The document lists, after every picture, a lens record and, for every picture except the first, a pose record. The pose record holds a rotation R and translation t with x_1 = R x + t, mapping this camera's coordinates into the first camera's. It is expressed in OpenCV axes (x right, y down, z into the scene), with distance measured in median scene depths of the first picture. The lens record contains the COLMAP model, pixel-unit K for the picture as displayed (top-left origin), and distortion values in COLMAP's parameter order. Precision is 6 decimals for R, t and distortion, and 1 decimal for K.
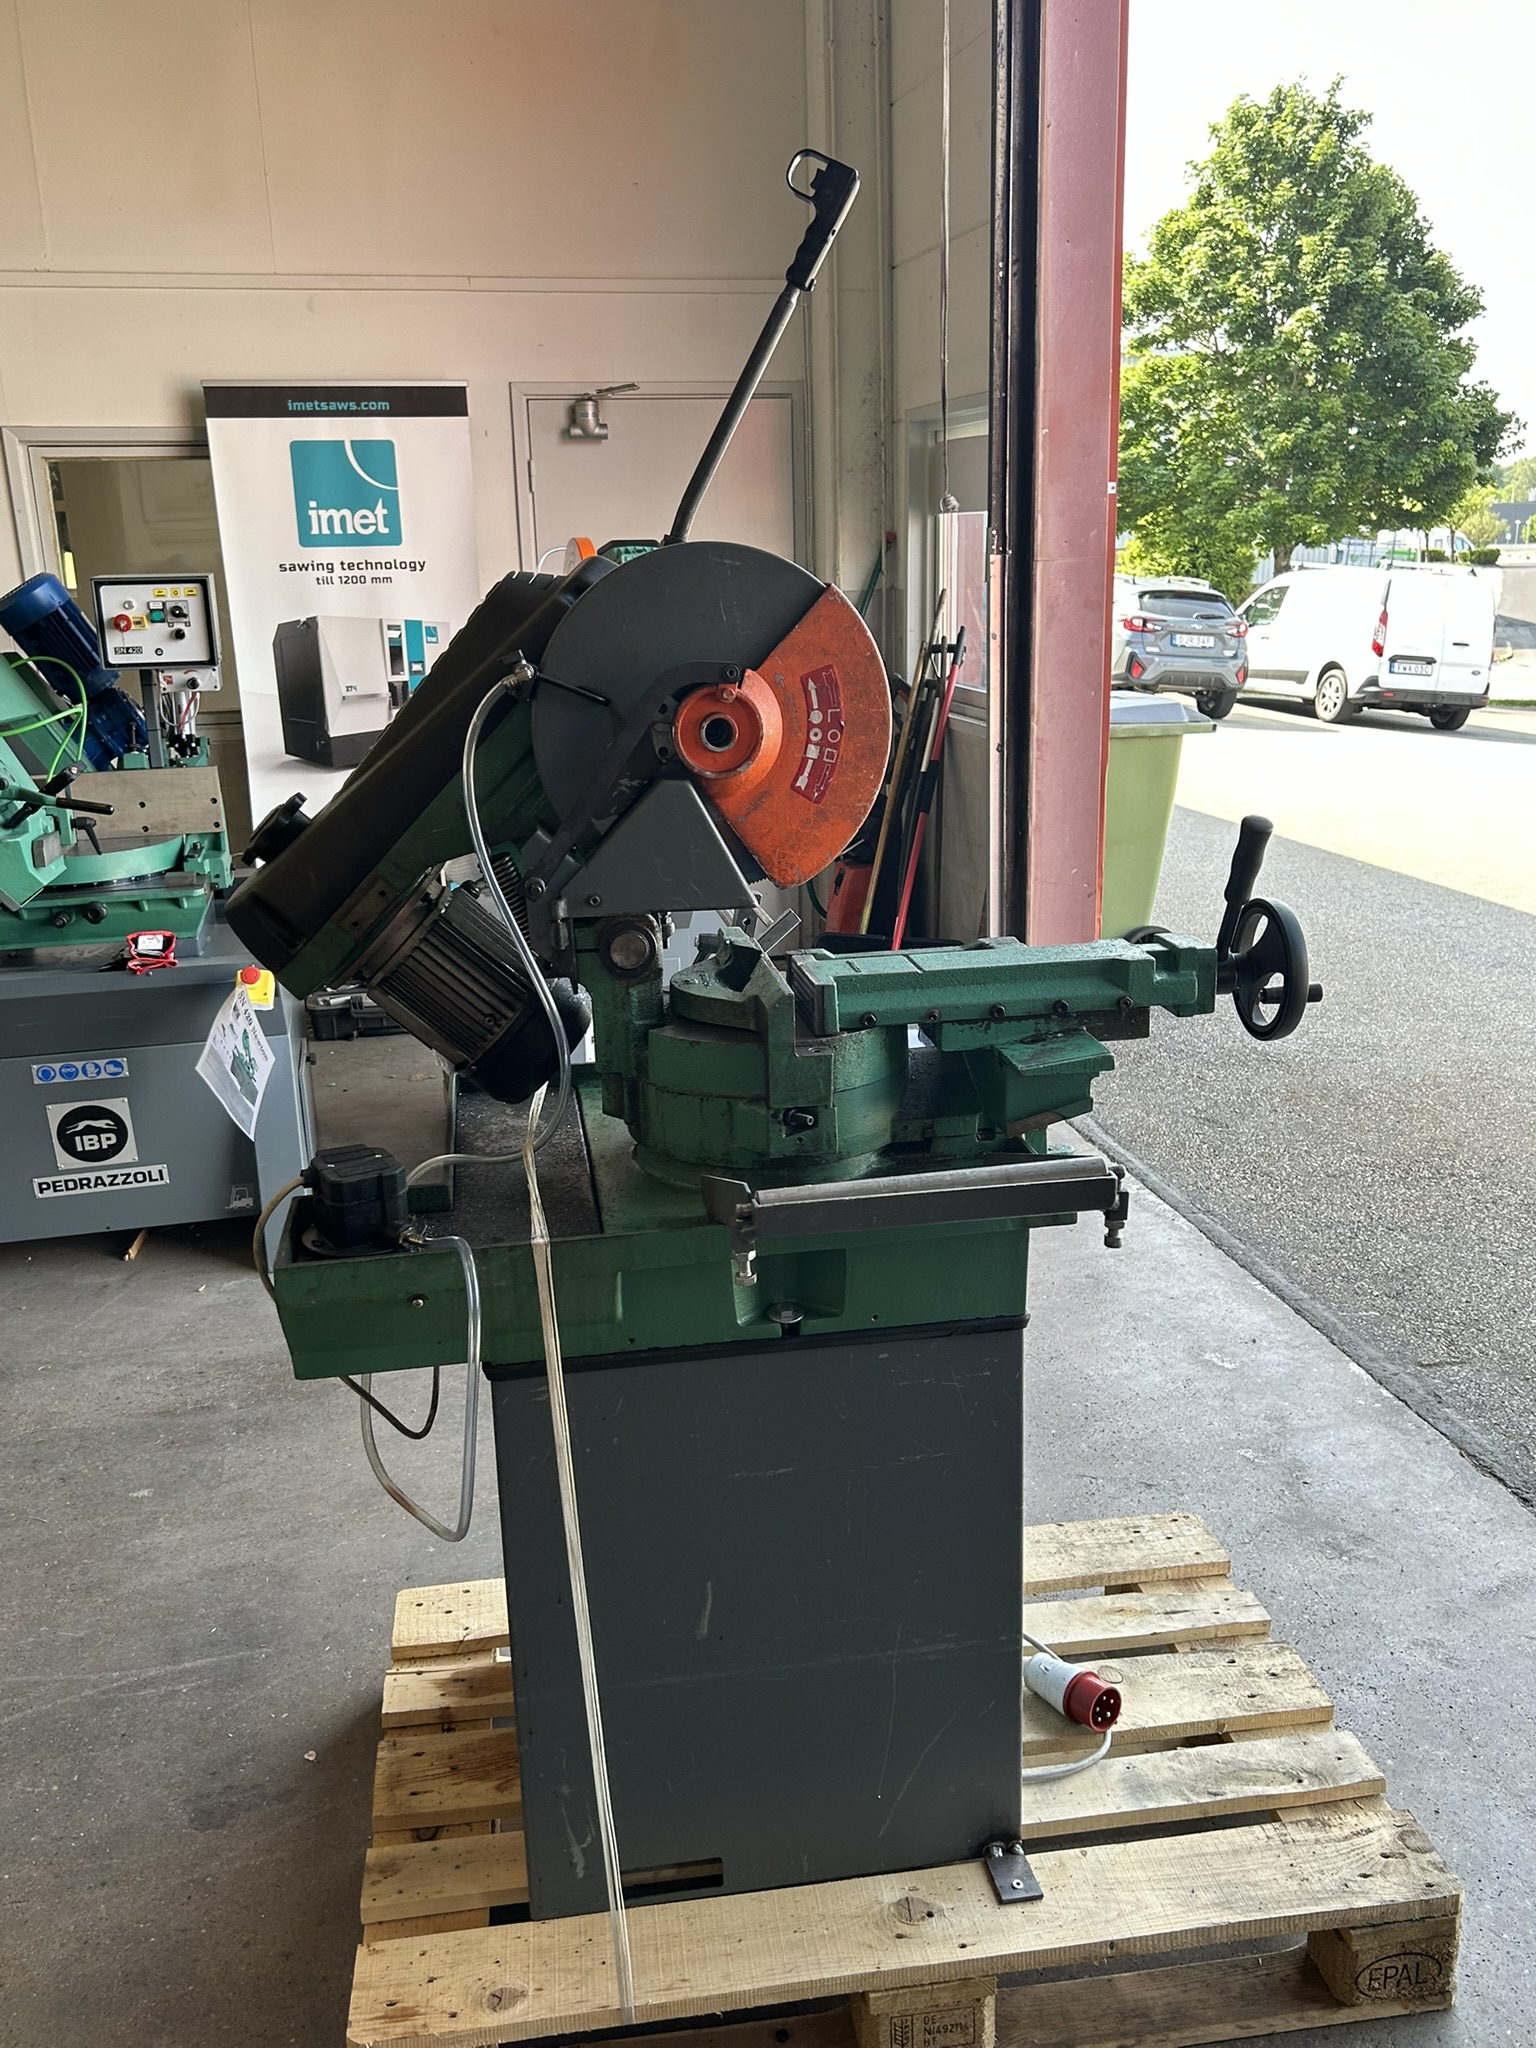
lens RADIAL K [[1756.0, 0, 765.2], [0, 1756.0, 1031.5], [0, 0, 1]] dist [0.027355, -0.008269]
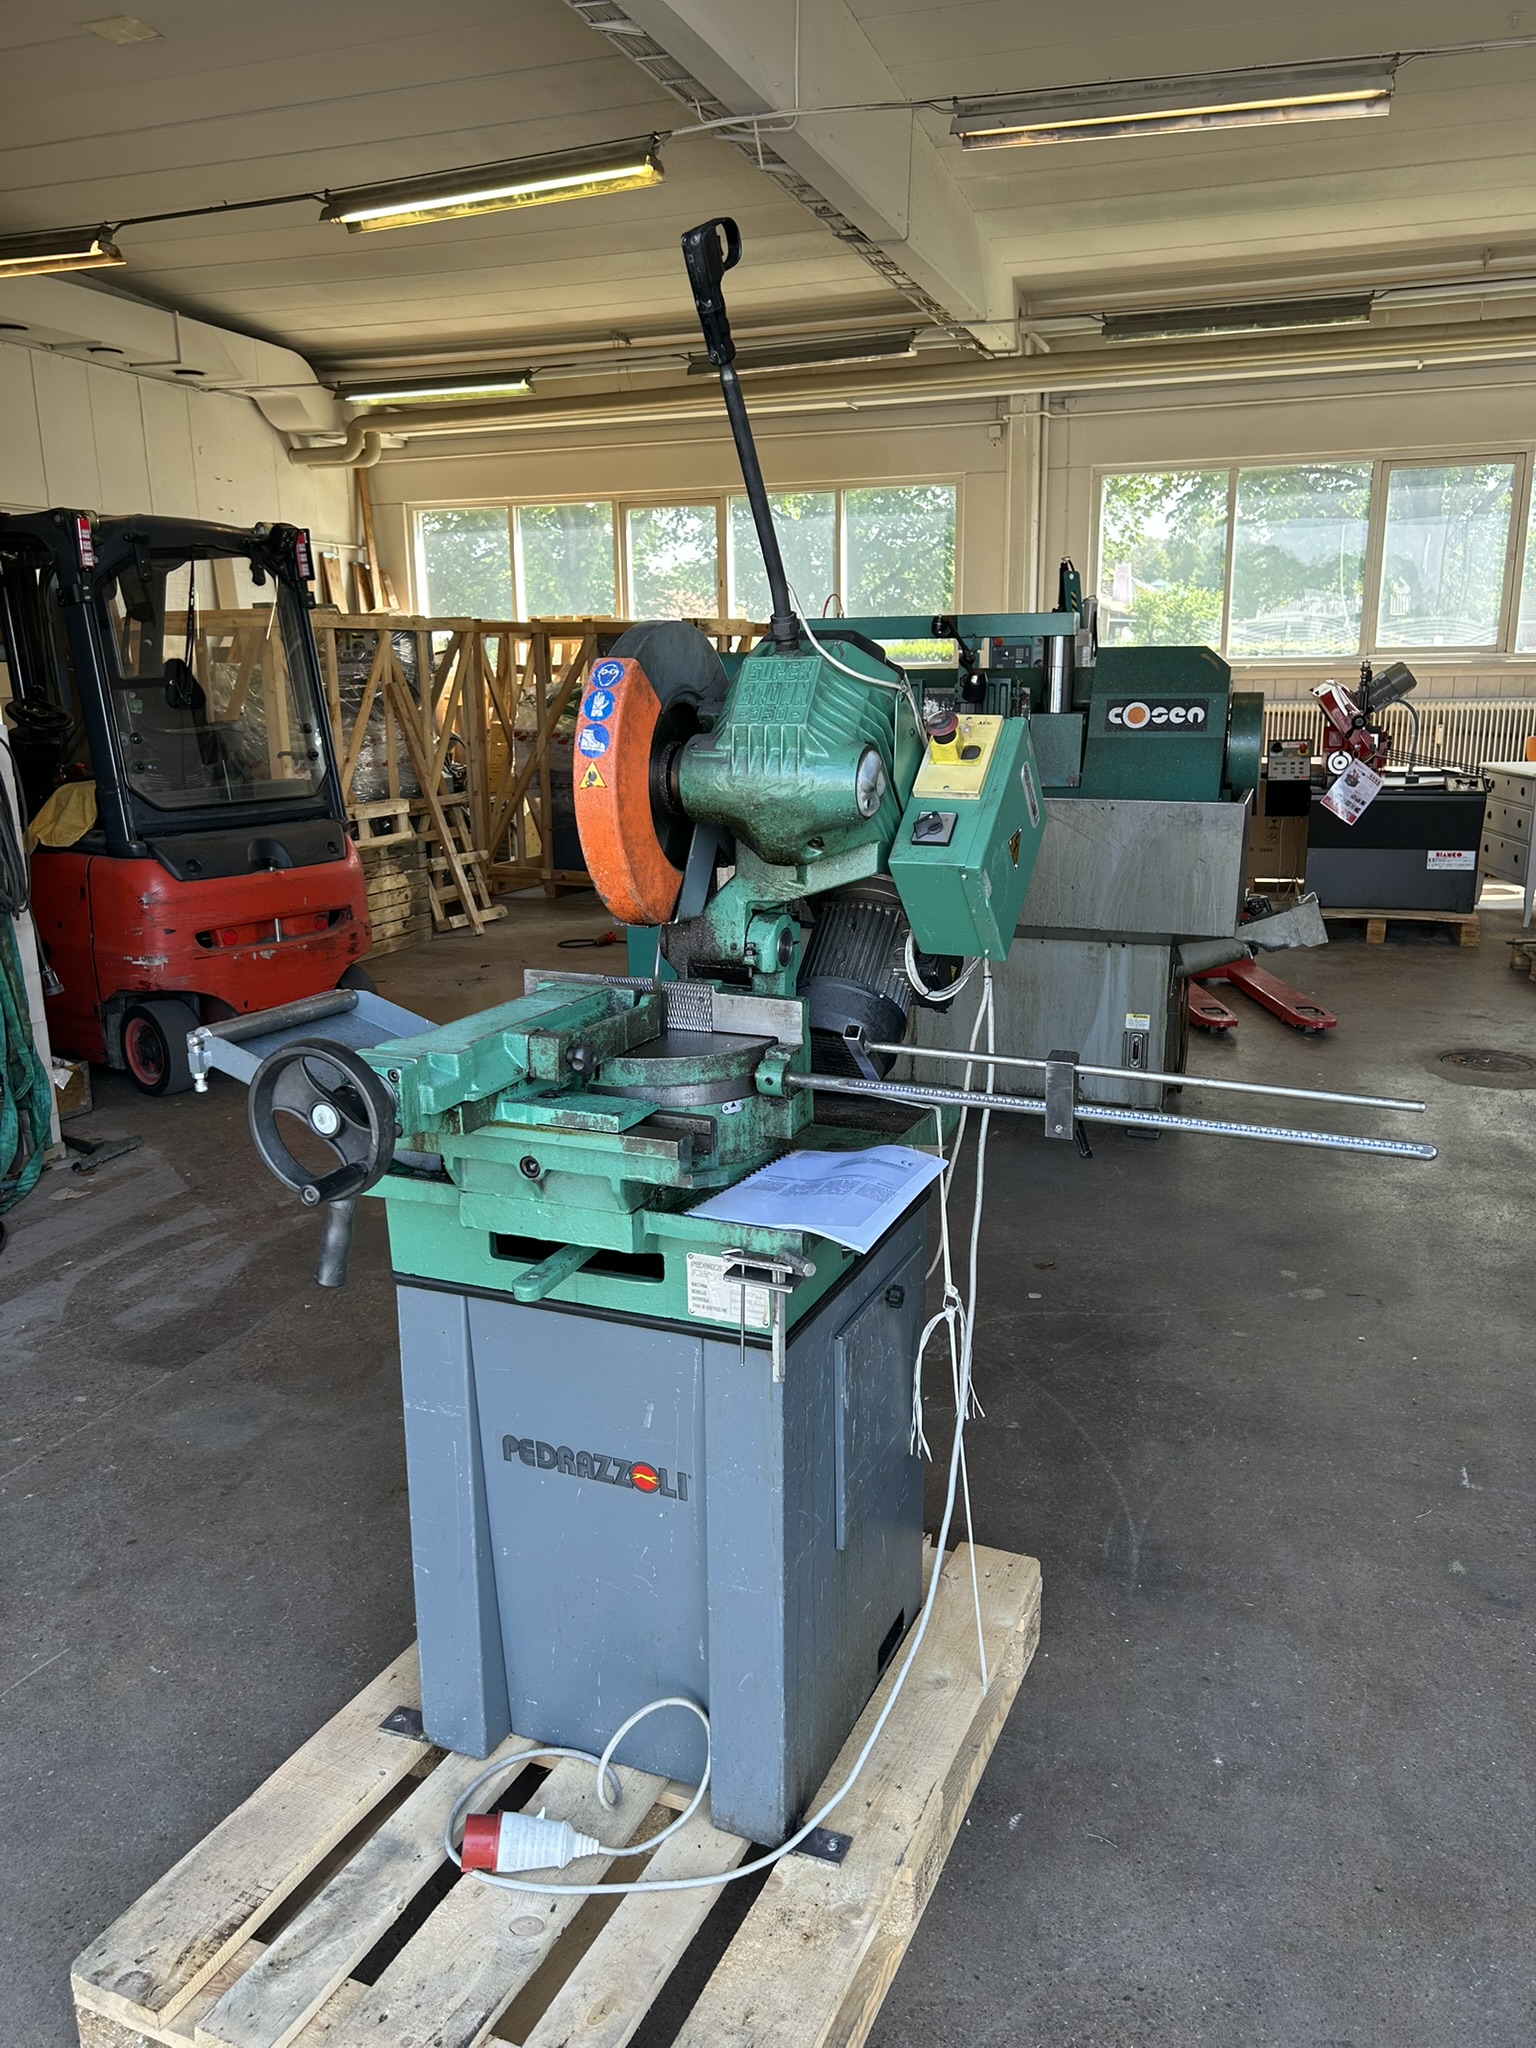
lens RADIAL K [[1553.0, 0, 770.1], [0, 1553.0, 1028.4], [0, 0, 1]] dist [0.044939, -0.052154]
pose [[-0.533580, 0.222940, -0.815837, 0.758999], [-0.216518, 0.896477, 0.386585, -0.403494], [0.817565, 0.382918, -0.430072, 1.449189]]
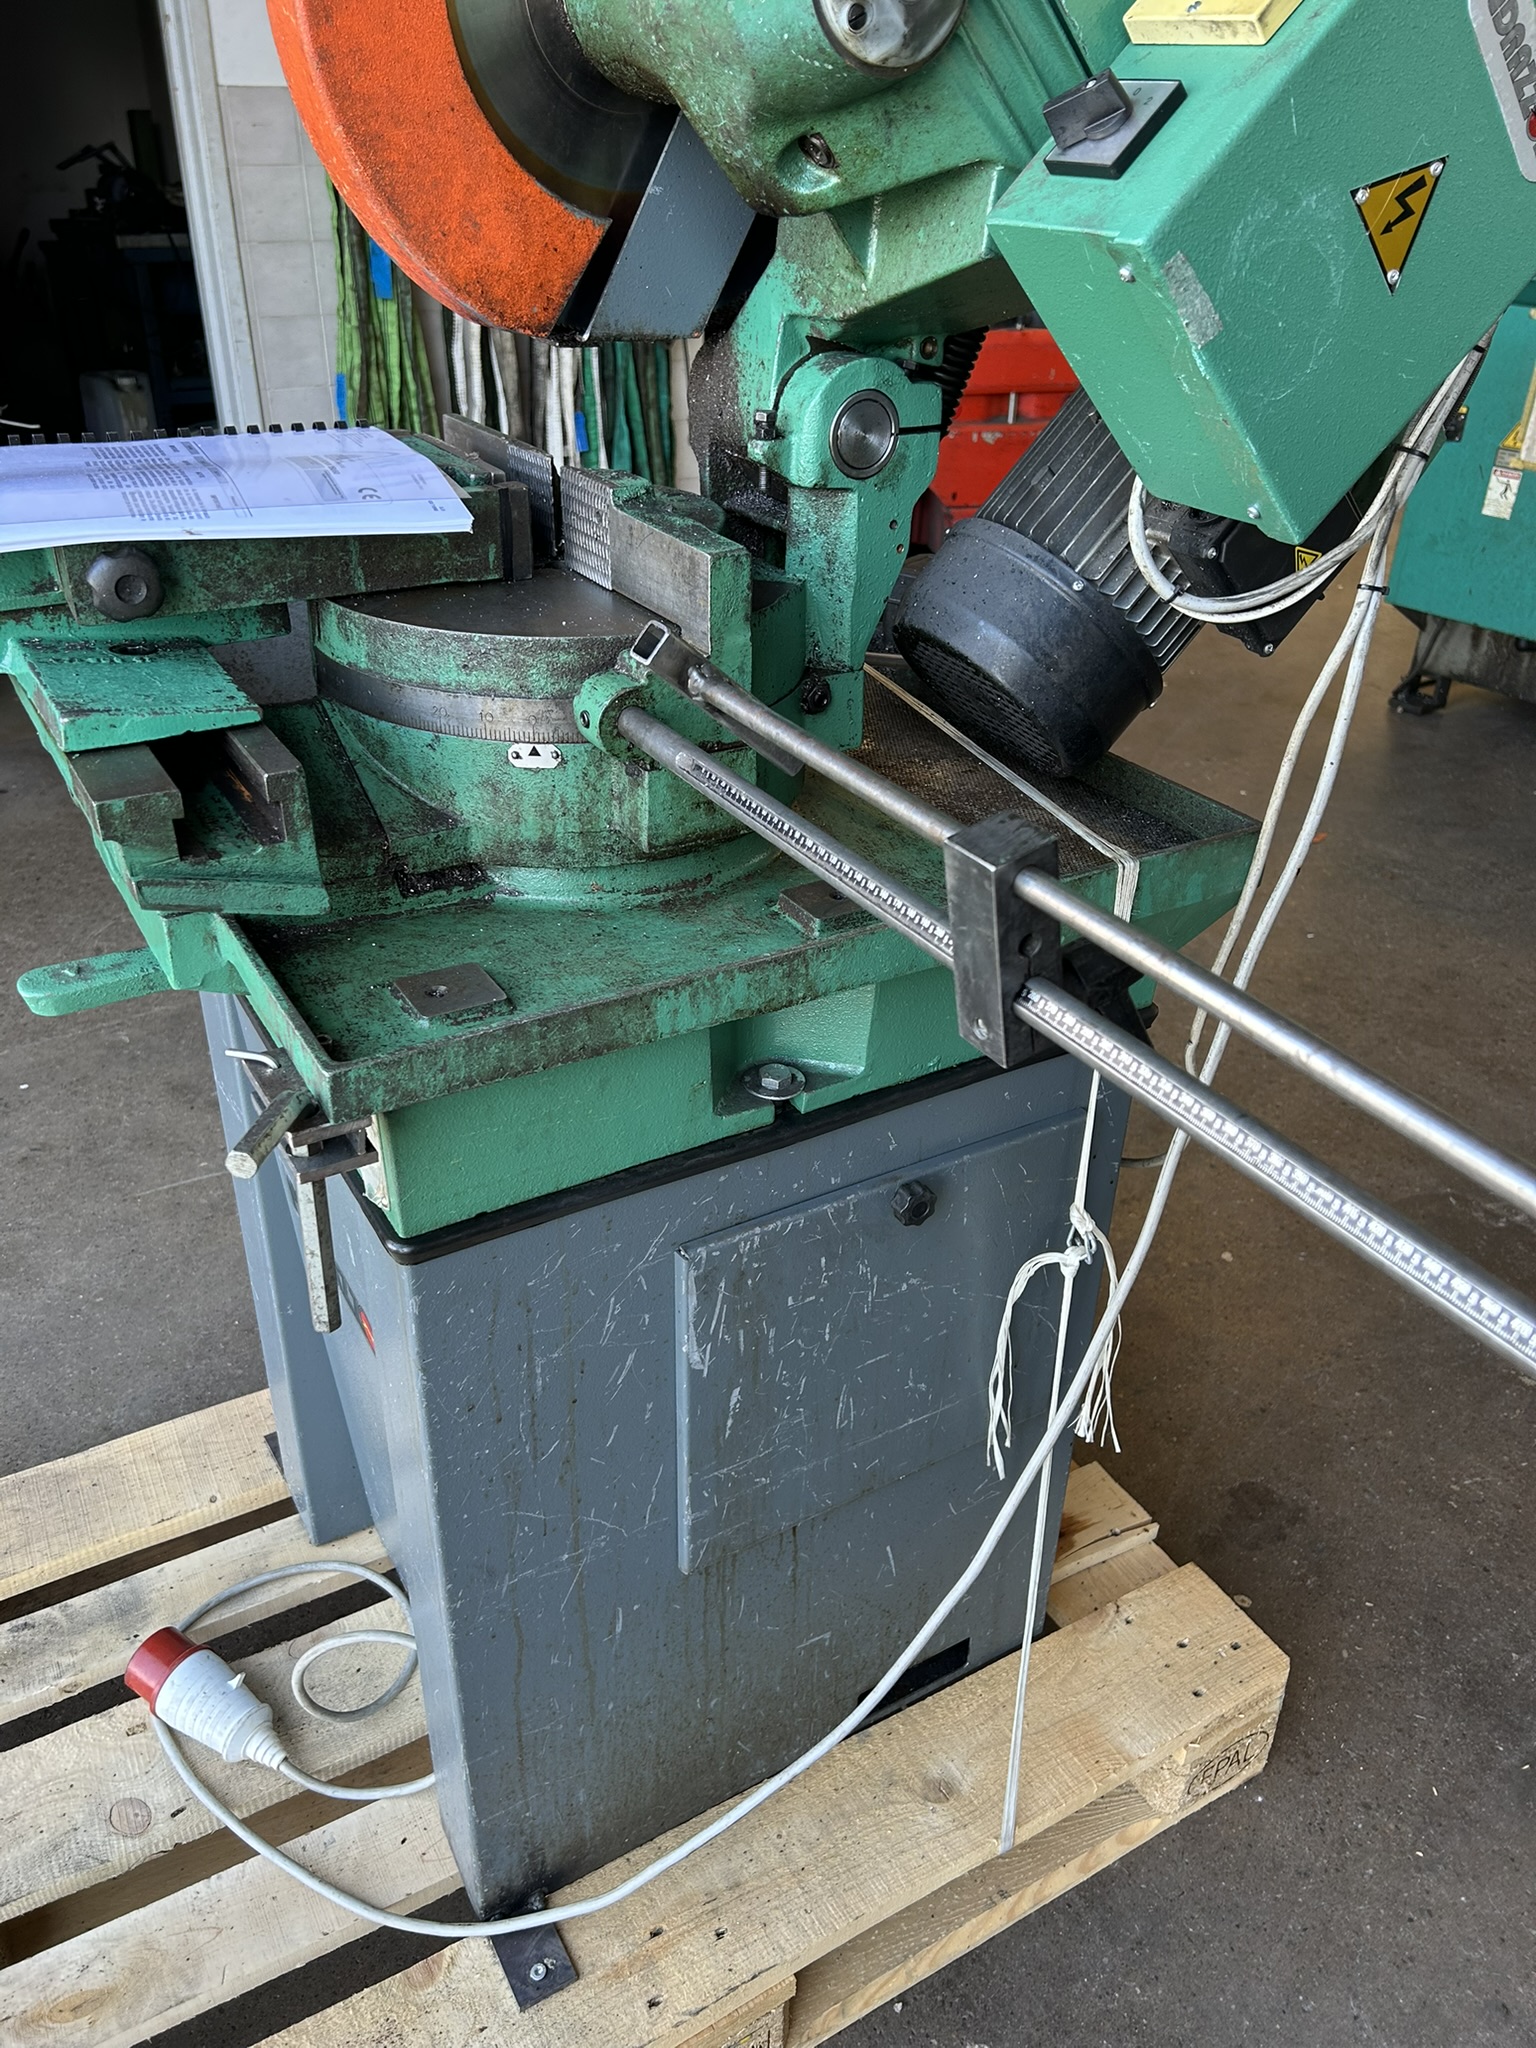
lens RADIAL K [[1553.0, 0, 750.6], [0, 1553.0, 1037.0], [0, 0, 1]] dist [0.044939, -0.052154]
pose [[-0.933235, 0.187892, -0.306219, 0.126815], [-0.098494, 0.685880, 0.721018, -0.273079], [0.345503, 0.703040, -0.621581, 1.408129]]
